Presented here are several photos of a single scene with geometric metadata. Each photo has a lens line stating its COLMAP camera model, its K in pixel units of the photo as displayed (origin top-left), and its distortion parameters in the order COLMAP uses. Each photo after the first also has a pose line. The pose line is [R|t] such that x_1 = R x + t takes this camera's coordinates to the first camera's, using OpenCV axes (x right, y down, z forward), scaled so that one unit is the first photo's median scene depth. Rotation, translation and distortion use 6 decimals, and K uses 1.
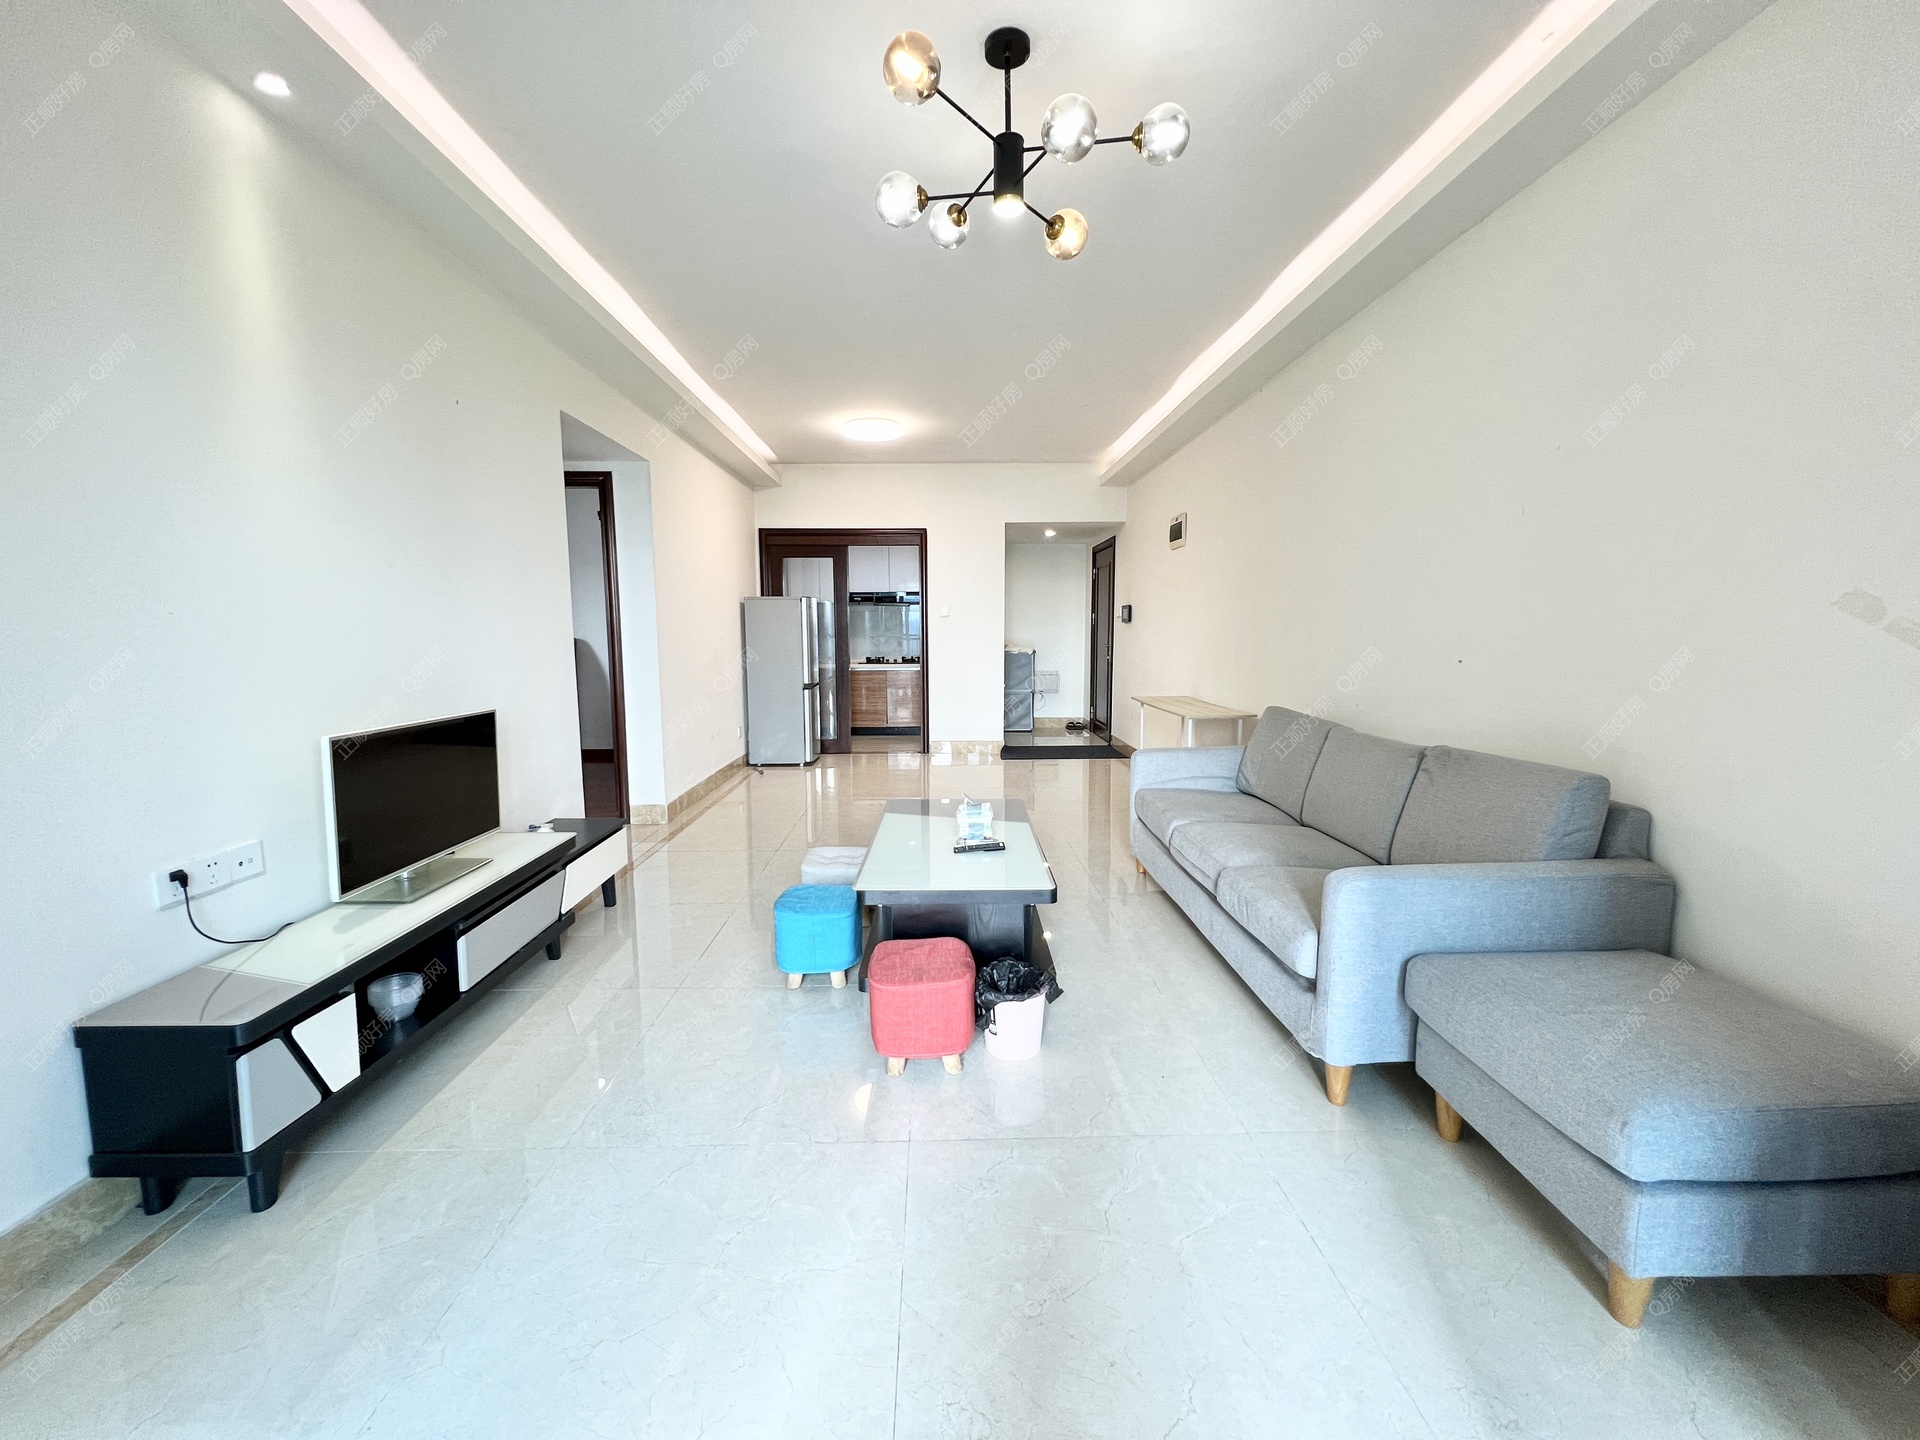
lens RADIAL K [[767.3, 0, 960.0], [0, 767.3, 720.0], [0, 0, 1]] dist [0.001644, 0.000564]
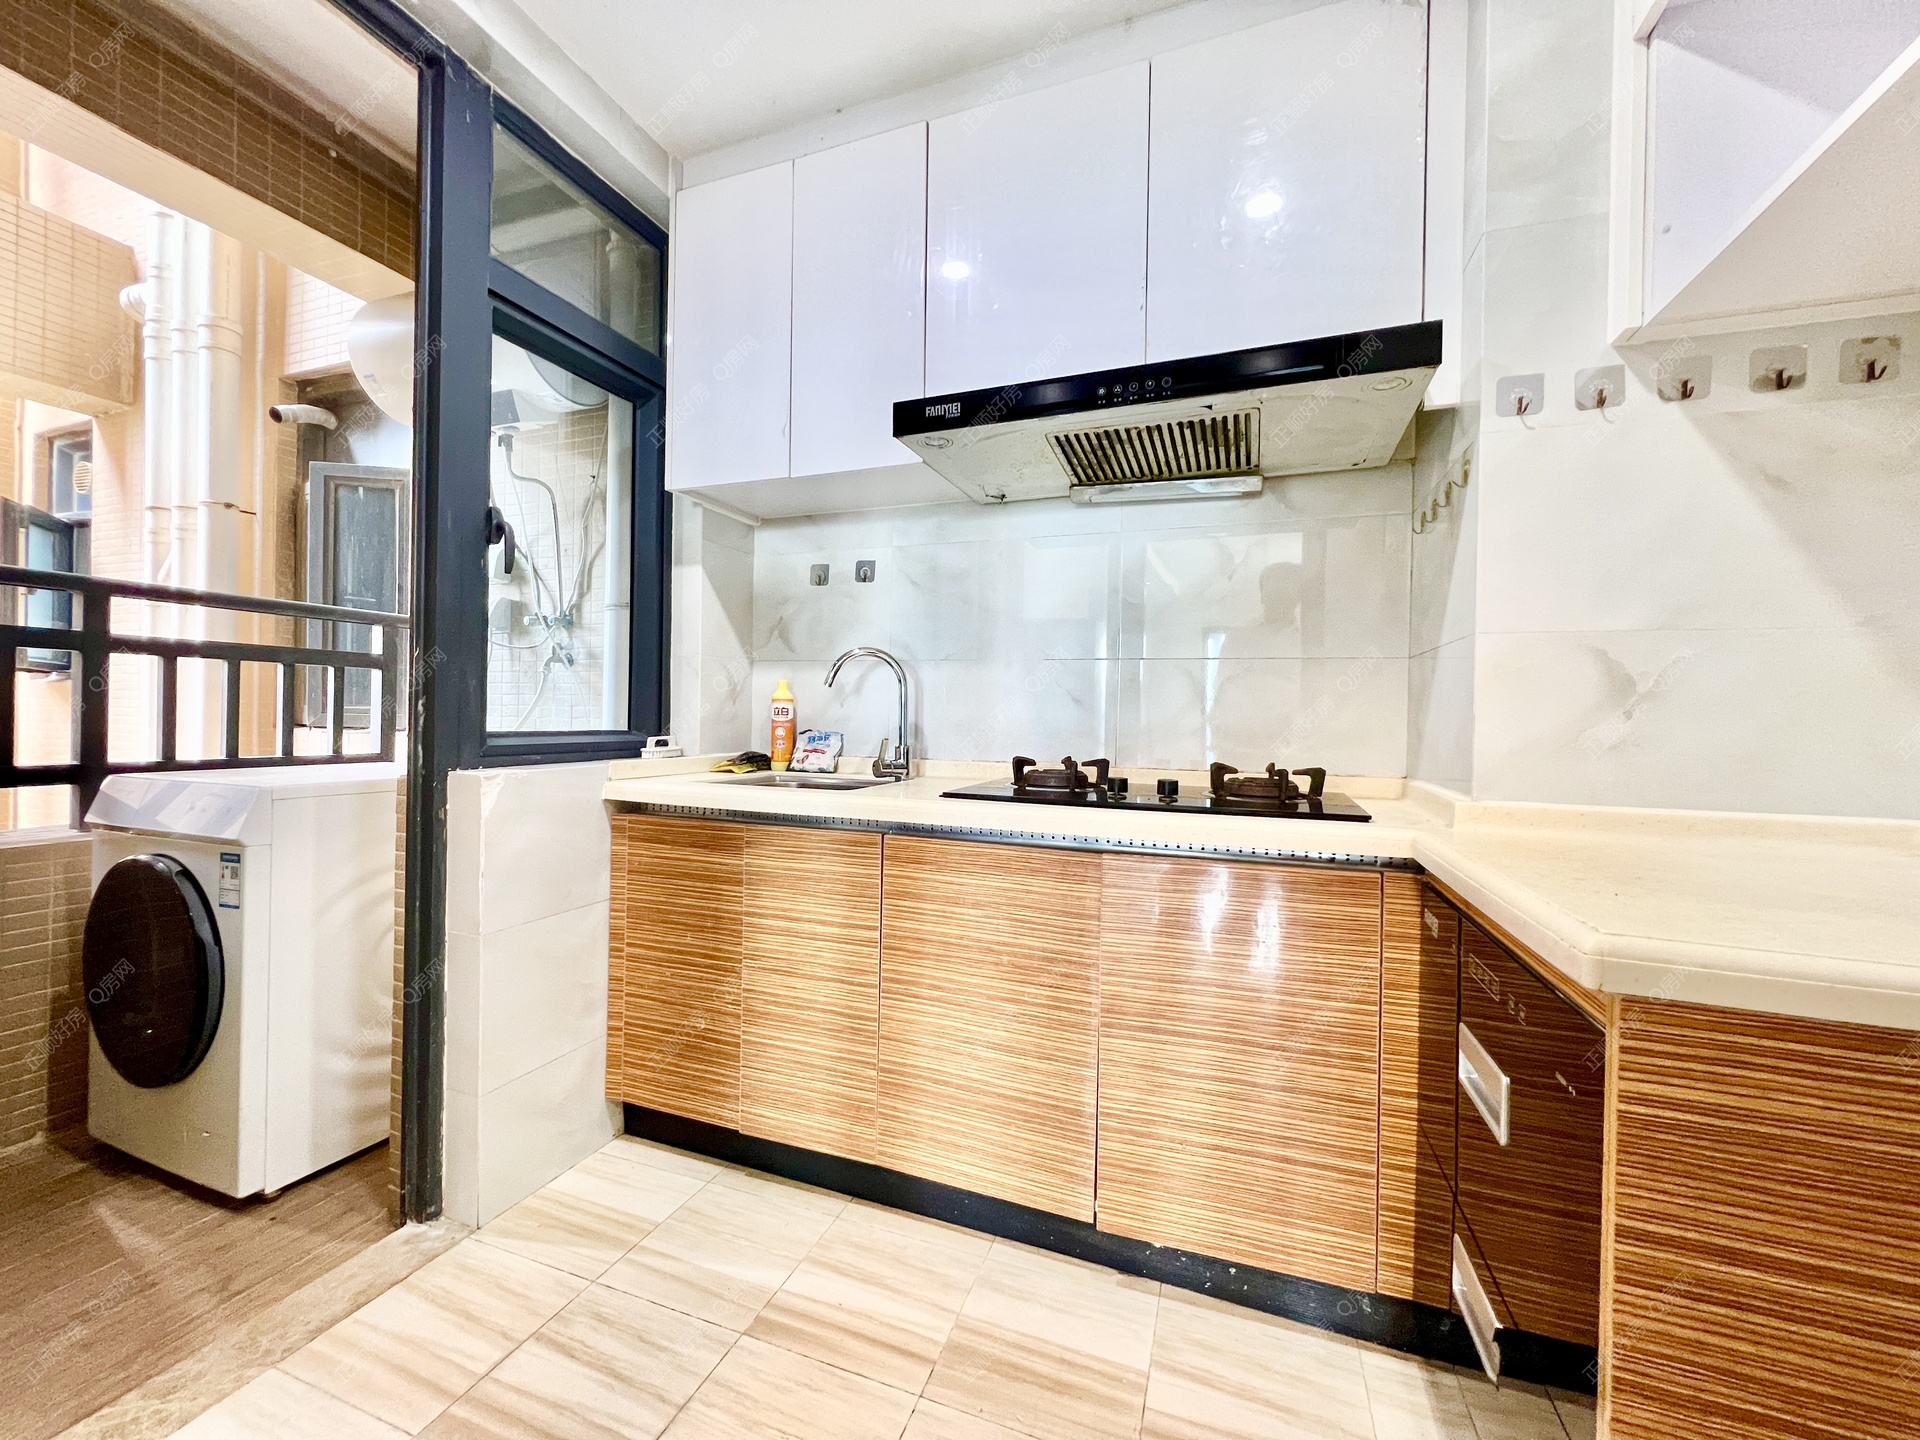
lens RADIAL K [[767.3, 0, 960.0], [0, 767.3, 720.0], [0, 0, 1]] dist [0.001644, 0.000564]
pose [[0.925458, 0.017096, -0.378463, -0.078594], [-0.060972, 0.992680, -0.104253, -0.086943], [0.373911, 0.119558, 0.919726, 0.991775]]
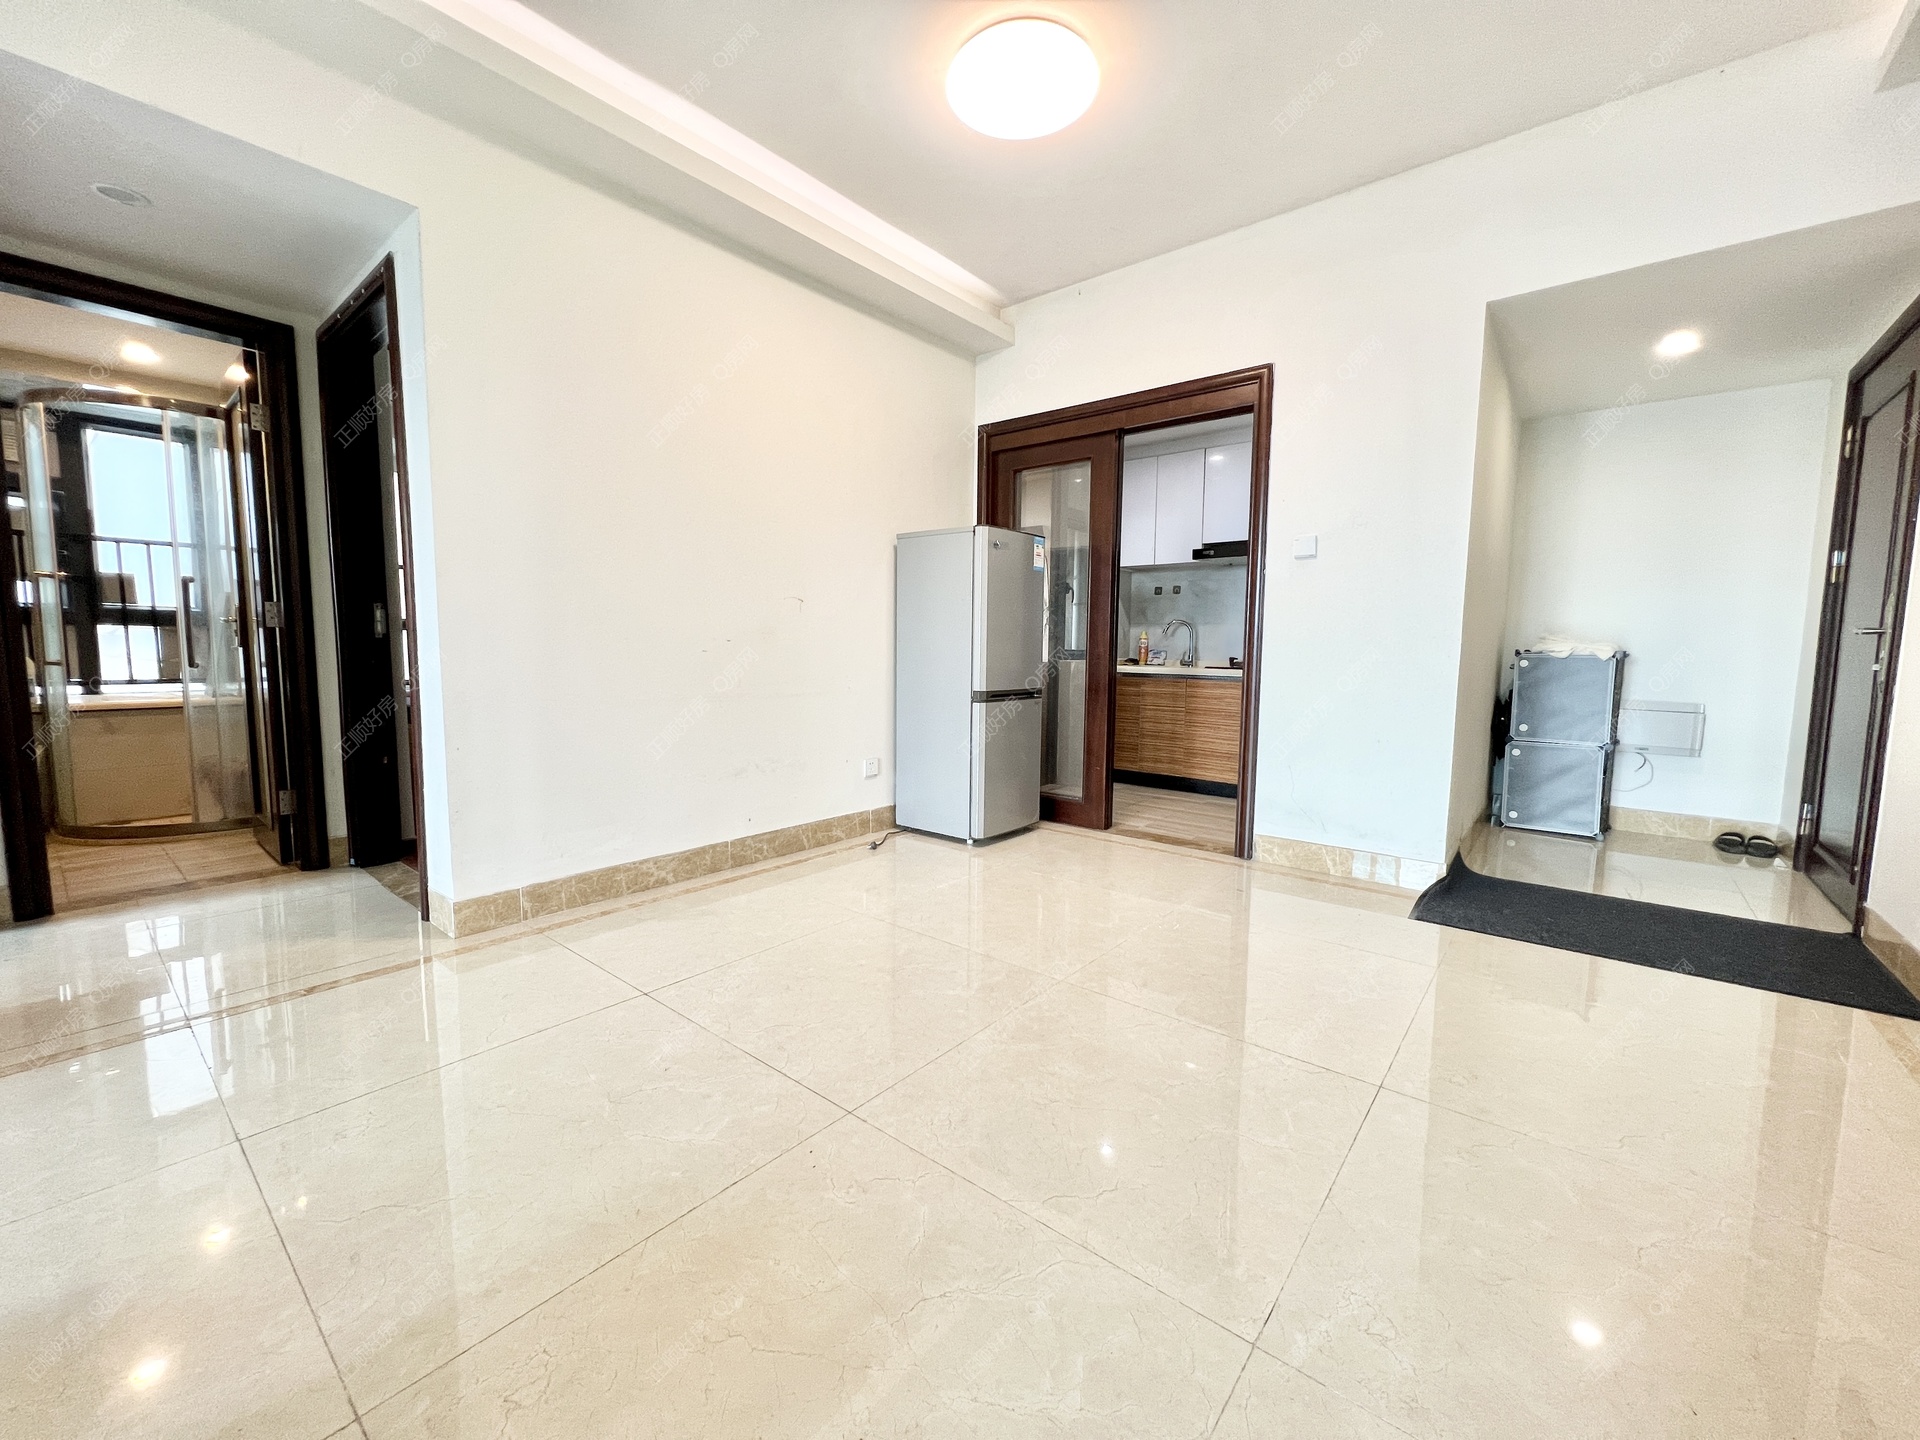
lens RADIAL K [[767.3, 0, 960.0], [0, 767.3, 720.0], [0, 0, 1]] dist [0.001644, 0.000564]
pose [[0.752009, 0.072444, -0.655160, 0.124013], [-0.090411, 0.995884, 0.006344, -0.026818], [0.652923, 0.054463, 0.755464, 0.530975]]
